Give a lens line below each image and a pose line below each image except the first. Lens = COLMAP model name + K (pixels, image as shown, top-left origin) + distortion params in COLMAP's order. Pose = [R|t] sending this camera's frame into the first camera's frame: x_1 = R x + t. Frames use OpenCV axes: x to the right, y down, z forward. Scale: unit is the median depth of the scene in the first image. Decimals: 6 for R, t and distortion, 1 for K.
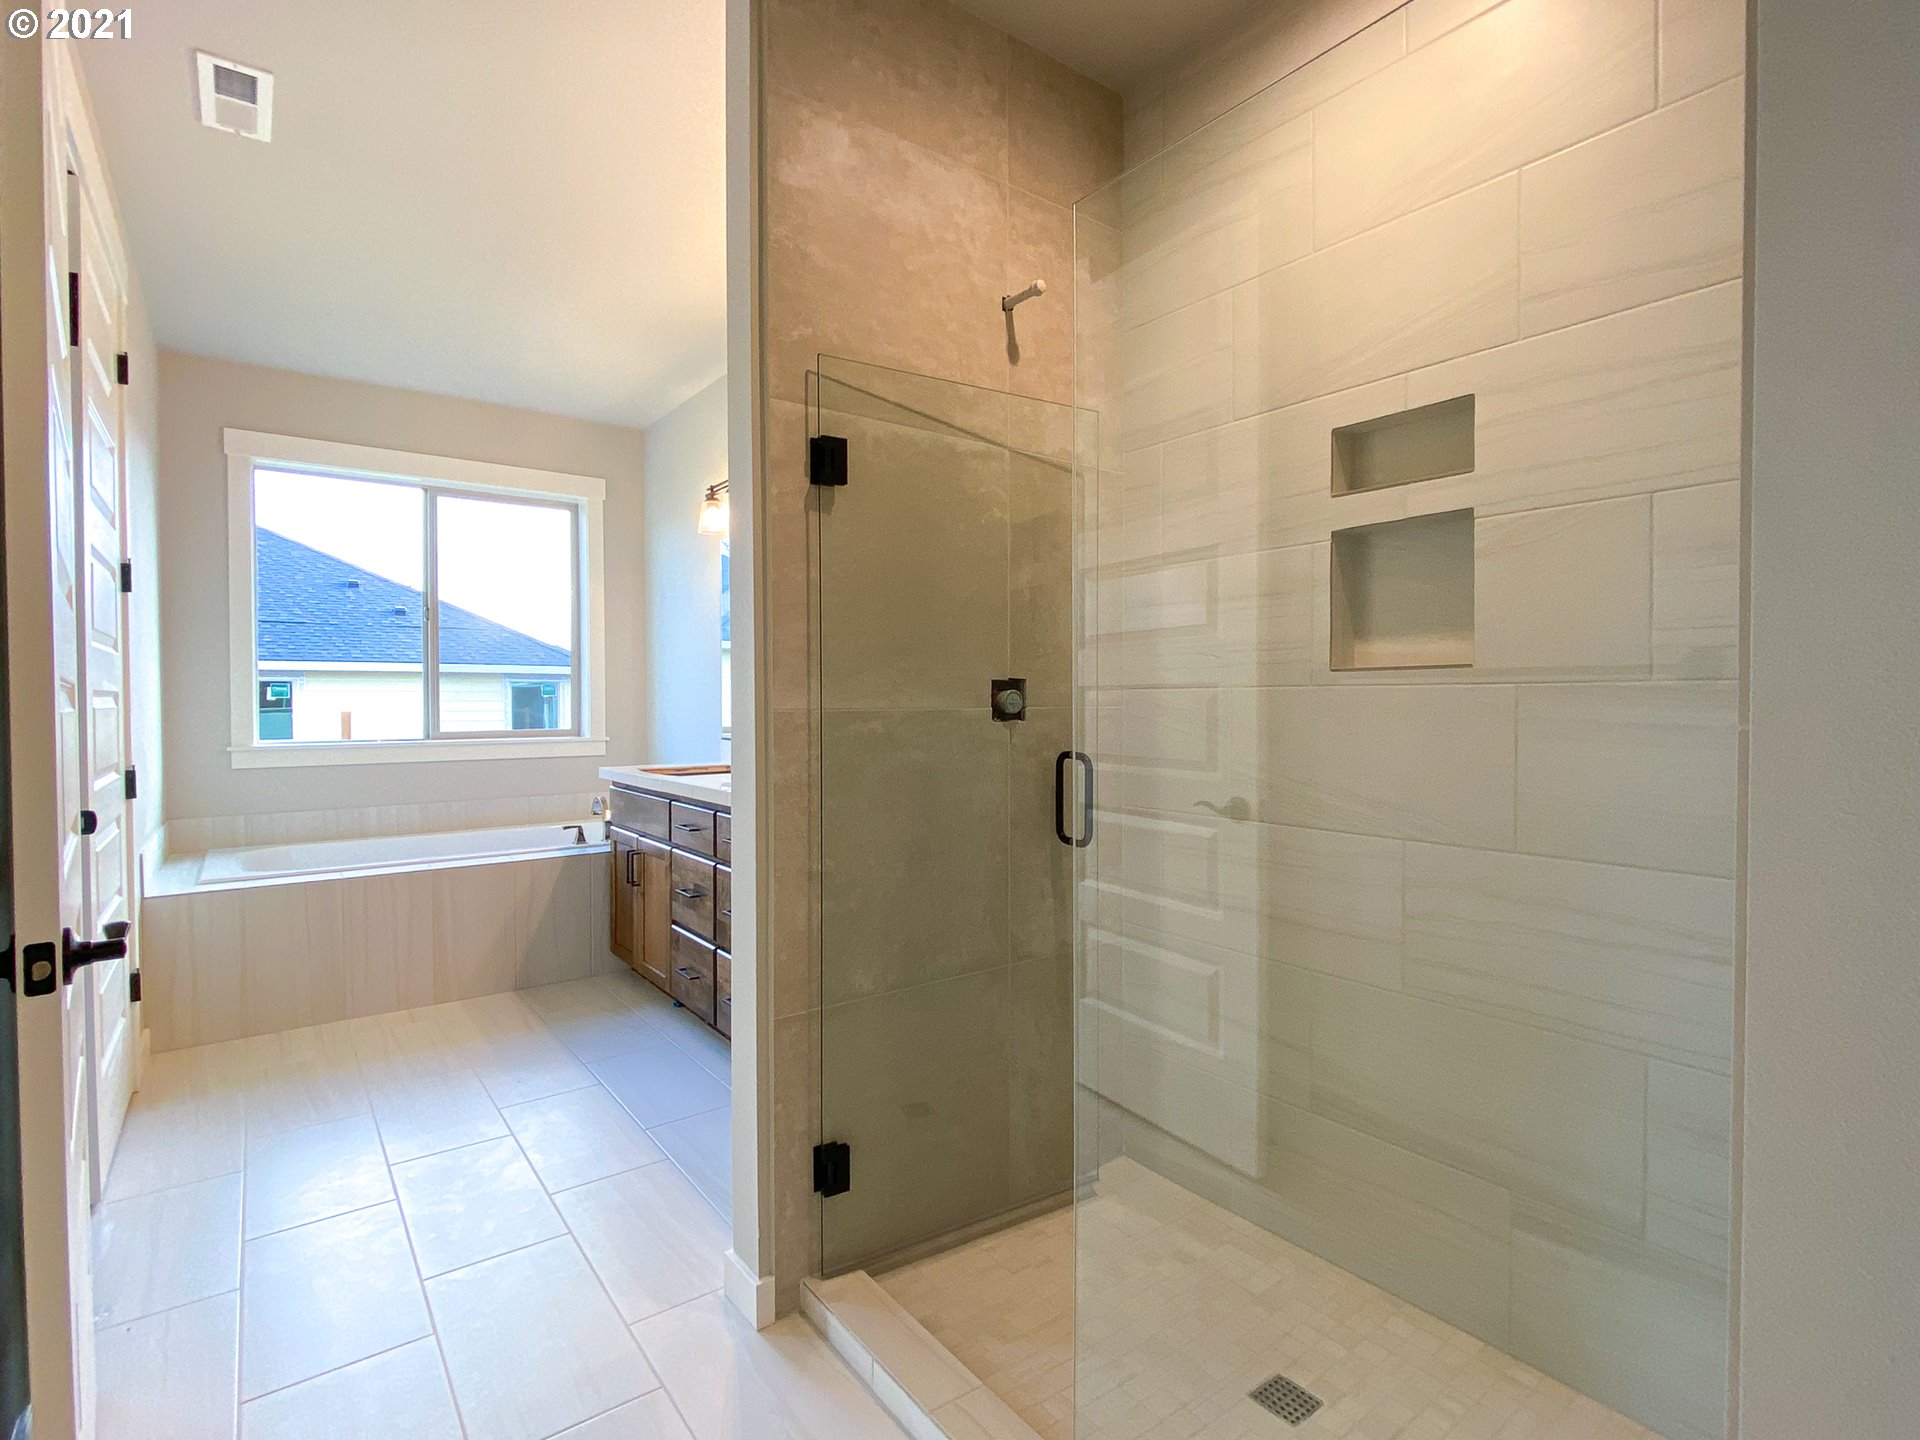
lens RADIAL K [[933.9, 0, 960.0], [0, 933.9, 720.0], [0, 0, 1]] dist [-0.000218, -0.001030]
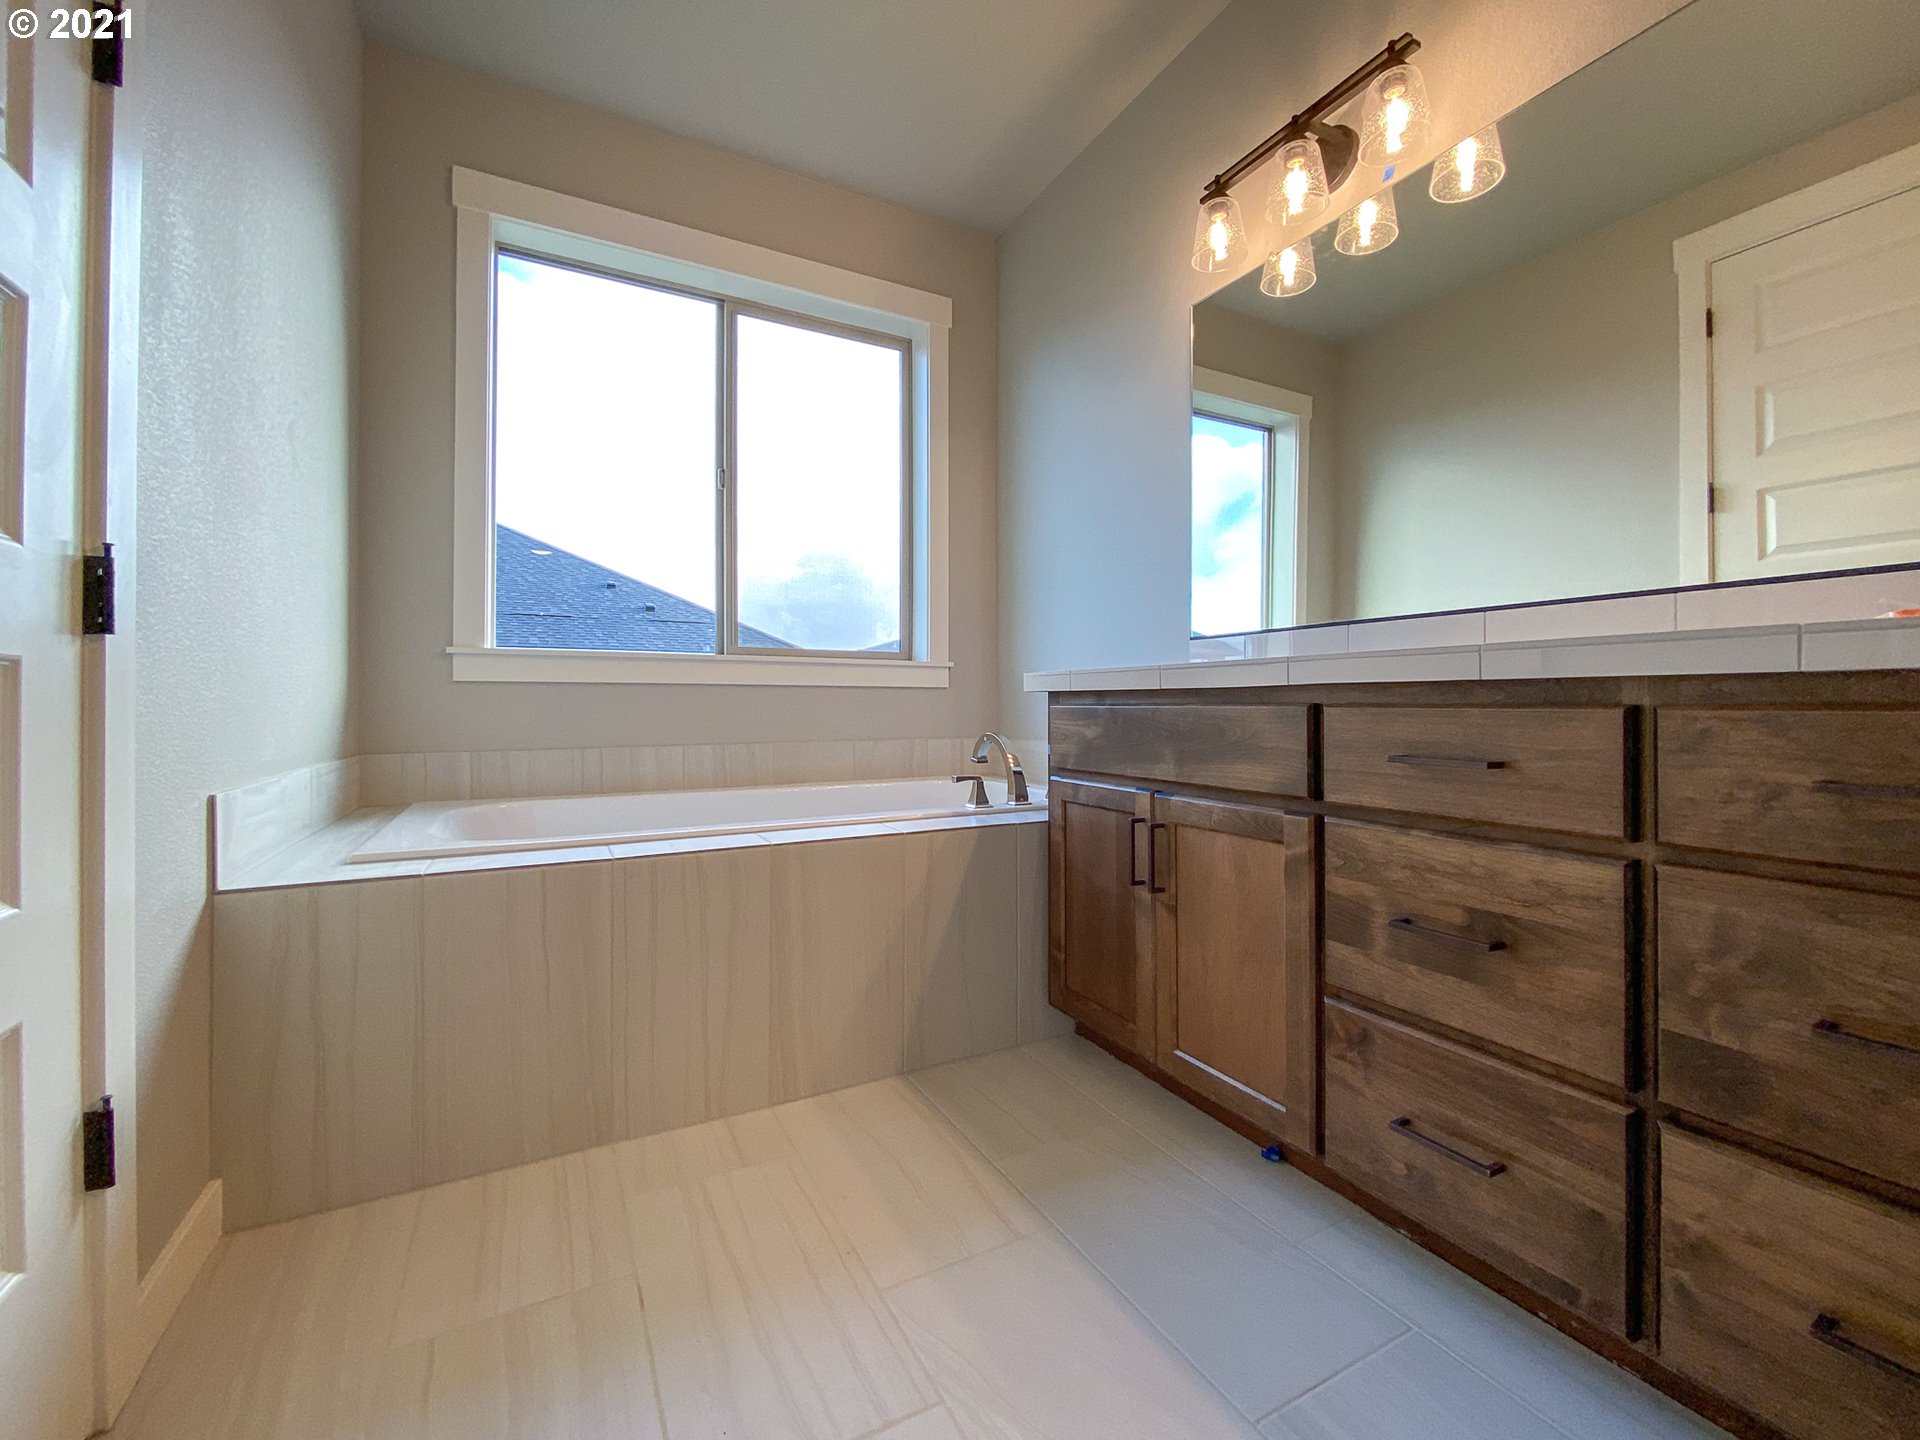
lens RADIAL K [[800.1, 0, 966.8], [0, 800.1, 706.6], [0, 0, 1]] dist [0.001325, -0.000874]
pose [[0.988143, -0.000001, -0.153536, -0.340020], [-0.003365, 0.999760, -0.021663, 0.081407], [0.153499, 0.021923, 0.987906, 0.504315]]
